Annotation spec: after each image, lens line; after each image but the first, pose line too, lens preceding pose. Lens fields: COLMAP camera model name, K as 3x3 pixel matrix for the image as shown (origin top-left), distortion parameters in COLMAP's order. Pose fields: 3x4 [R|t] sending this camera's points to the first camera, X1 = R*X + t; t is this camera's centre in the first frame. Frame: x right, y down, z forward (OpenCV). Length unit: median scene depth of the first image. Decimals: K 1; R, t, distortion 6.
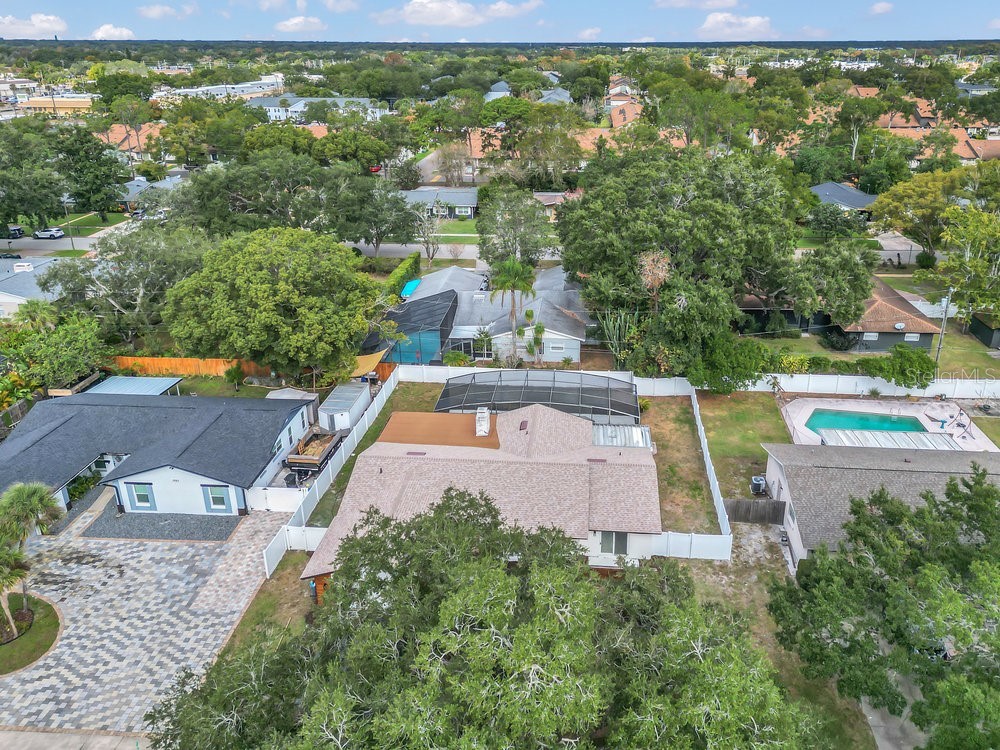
lens RADIAL K [[695.5, 0, 558.1], [0, 695.5, 374.5], [0, 0, 1]] dist [0.000329, -0.003823]
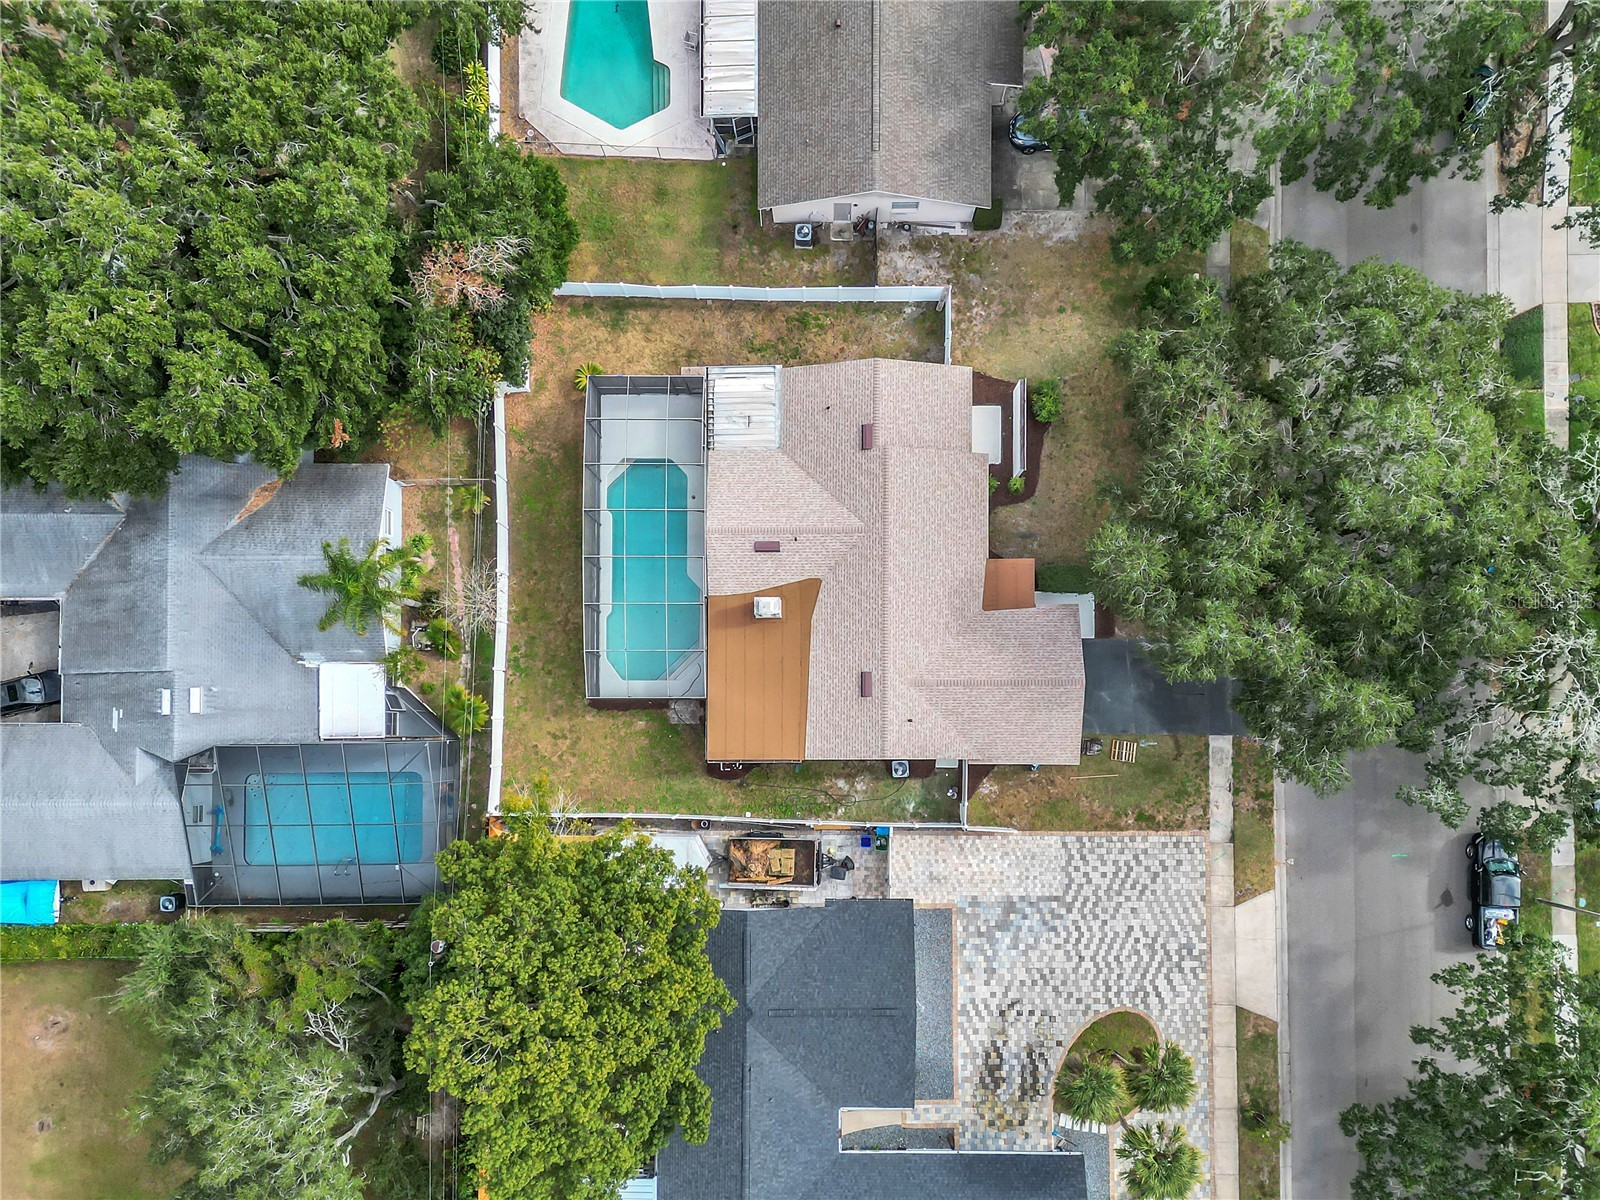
lens RADIAL K [[1176.1, 0, 805.8], [0, 1176.1, 594.0], [0, 0, 1]] dist [0.099786, -0.121083]
pose [[-0.052182, -0.998567, 0.011884, -0.124513], [0.429610, -0.011704, 0.902939, -1.161968], [-0.901505, 0.052223, 0.429605, 0.574526]]
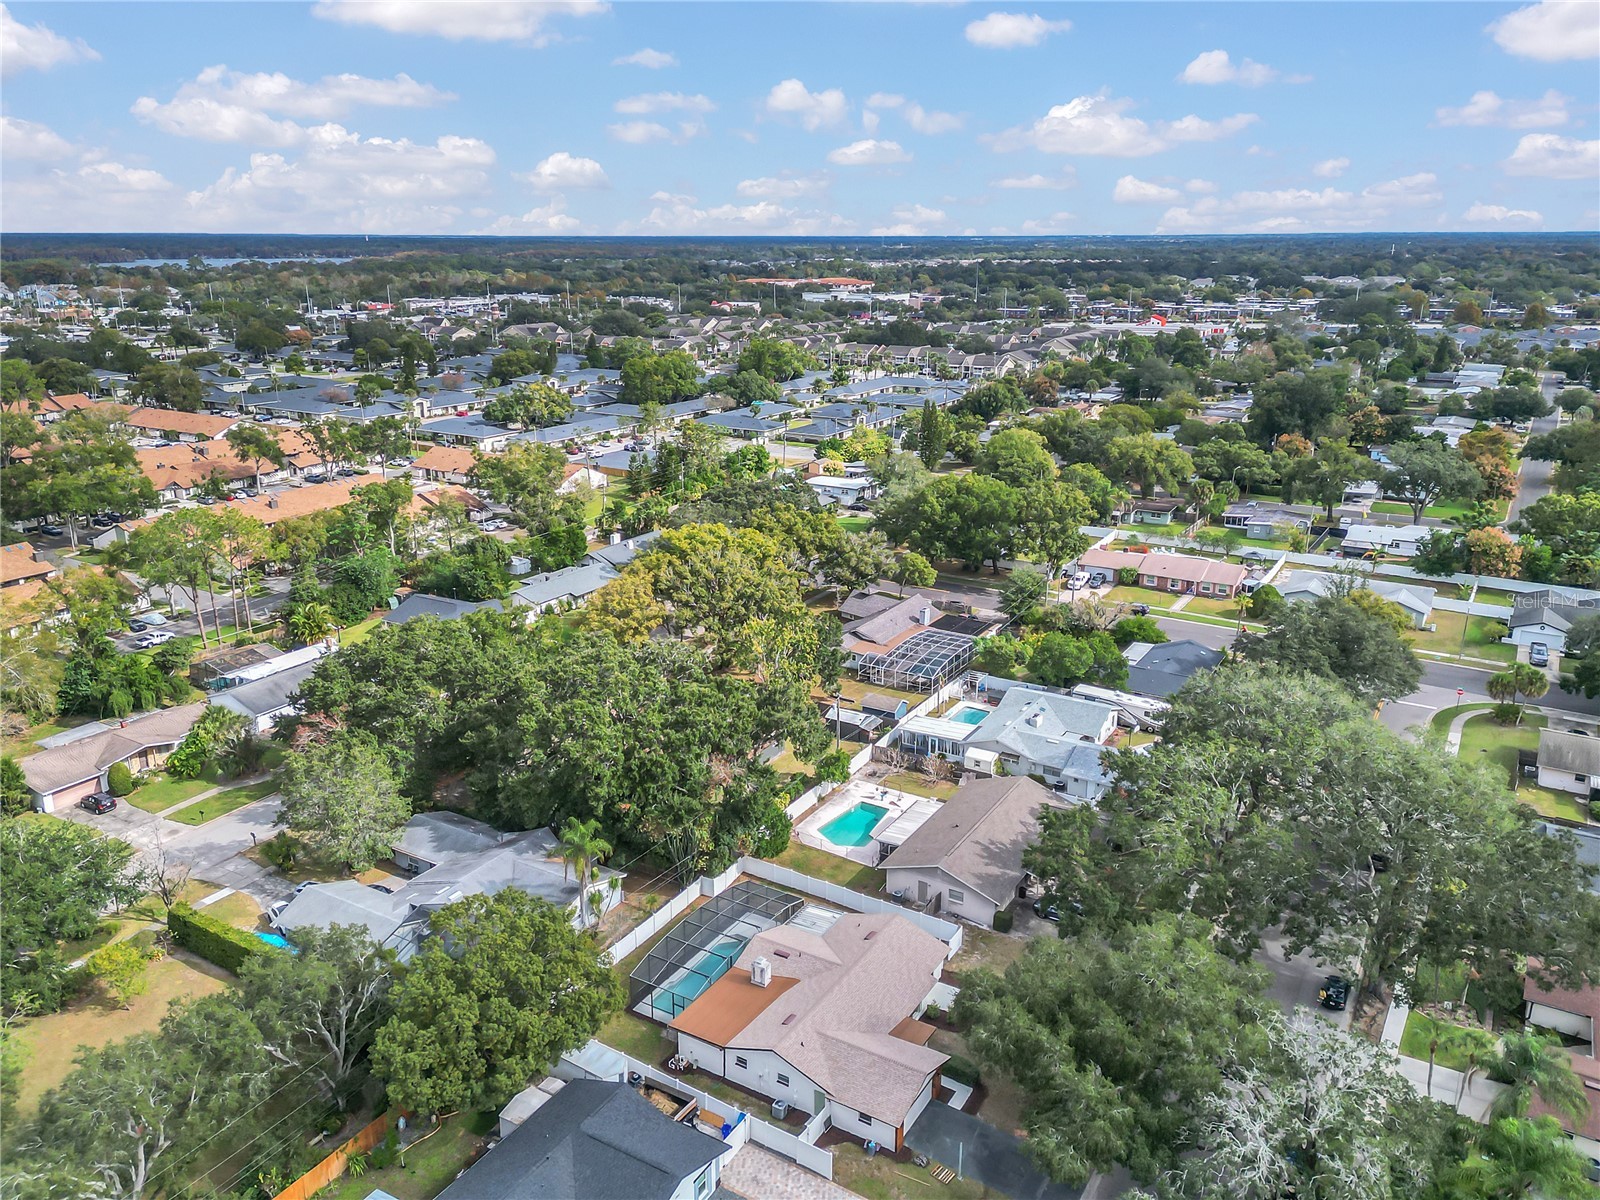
lens RADIAL K [[1176.1, 0, 805.8], [0, 1176.1, 594.0], [0, 0, 1]] dist [0.099786, -0.121083]
pose [[0.465974, -0.259314, 0.845946, -1.738505], [0.378995, 0.922436, 0.073999, -0.678352], [-0.799520, 0.286127, 0.528109, -0.187360]]
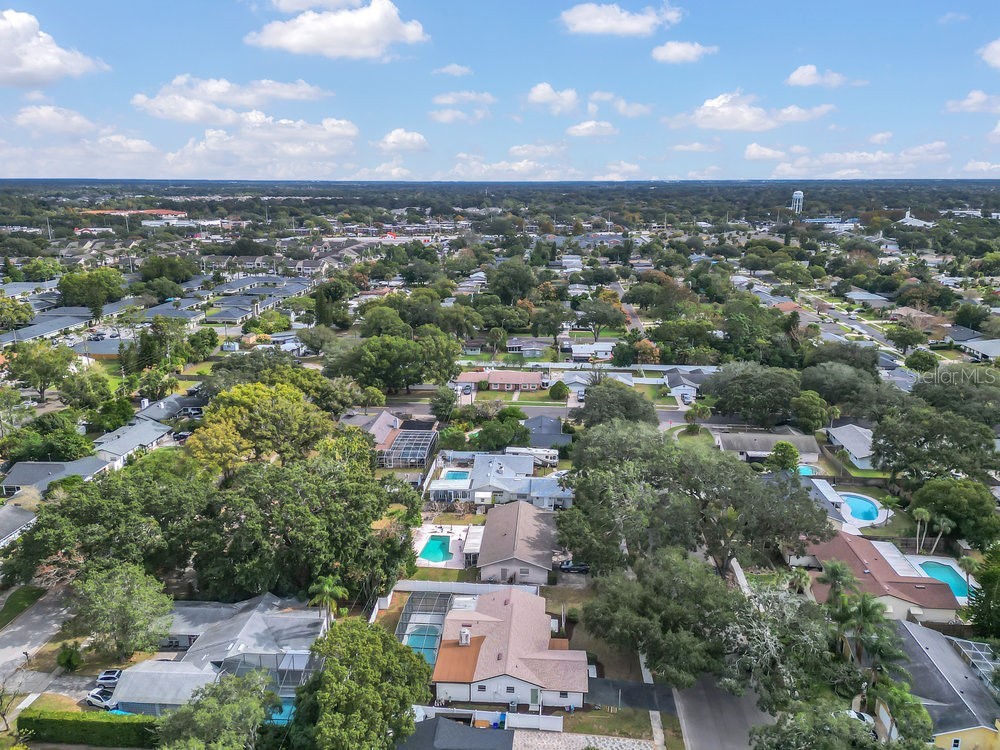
lens RADIAL K [[735.1, 0, 503.6], [0, 735.1, 371.2], [0, 0, 1]] dist [0.099786, -0.121083]
pose [[0.015030, -0.251125, 0.967838, -2.162391], [0.425456, 0.877557, 0.221092, -1.104489], [-0.904854, 0.408449, 0.120032, 0.490587]]
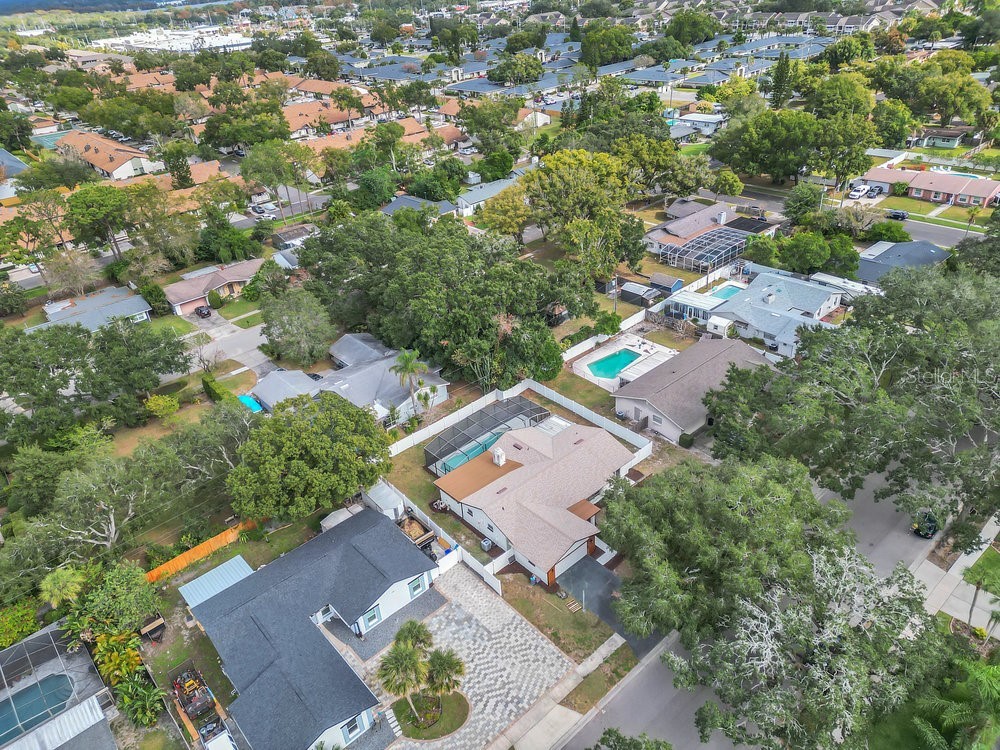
lens RADIAL K [[689.9, 0, 500.0], [0, 689.9, 375.0], [0, 0, 1]] dist [0.071512, -0.066917]
pose [[0.707190, -0.408060, 0.577381, -1.152034], [0.367695, 0.909779, 0.192618, -0.499068], [-0.603889, 0.076083, 0.793429, -0.344101]]
